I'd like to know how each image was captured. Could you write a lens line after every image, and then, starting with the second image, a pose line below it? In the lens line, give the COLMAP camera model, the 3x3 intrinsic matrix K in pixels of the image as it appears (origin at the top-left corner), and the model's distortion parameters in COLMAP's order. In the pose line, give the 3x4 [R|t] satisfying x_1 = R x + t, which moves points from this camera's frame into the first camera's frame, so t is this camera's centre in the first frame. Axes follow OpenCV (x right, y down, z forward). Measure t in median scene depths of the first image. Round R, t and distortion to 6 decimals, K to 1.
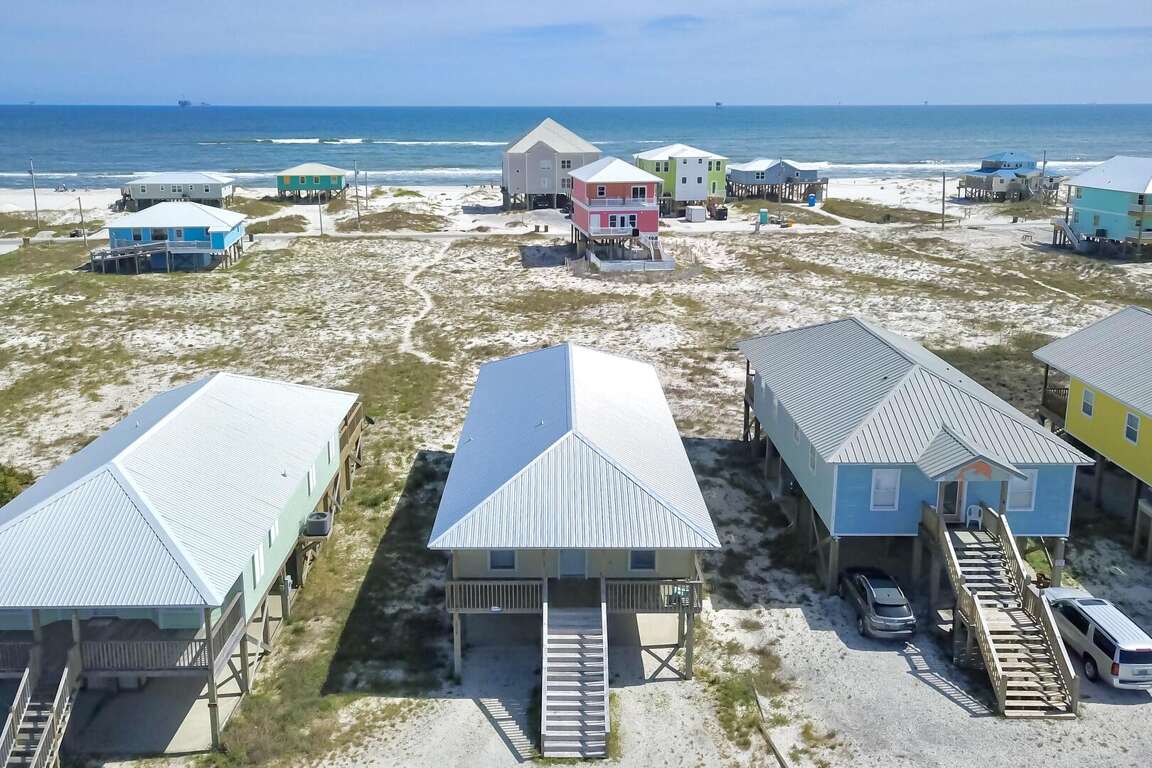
lens RADIAL K [[970.9, 0, 576.1], [0, 970.9, 306.7], [0, 0, 1]] dist [-0.001114, -0.004120]
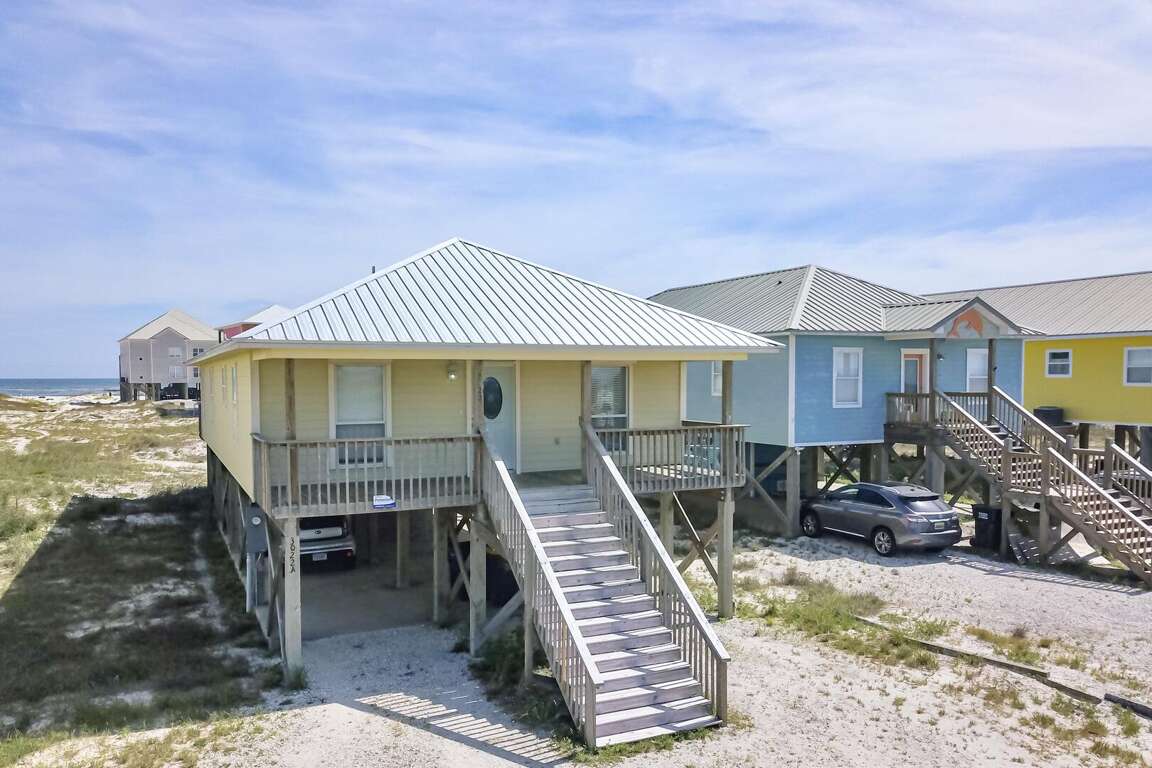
lens RADIAL K [[860.2, 0, 576.0], [0, 860.2, 384.0], [0, 0, 1]] dist [0.016331, 0.000913]
pose [[0.906779, -0.009483, 0.421500, -0.176058], [0.090400, 0.980868, -0.172412, 0.342318], [-0.411801, 0.194443, 0.890288, 0.592911]]
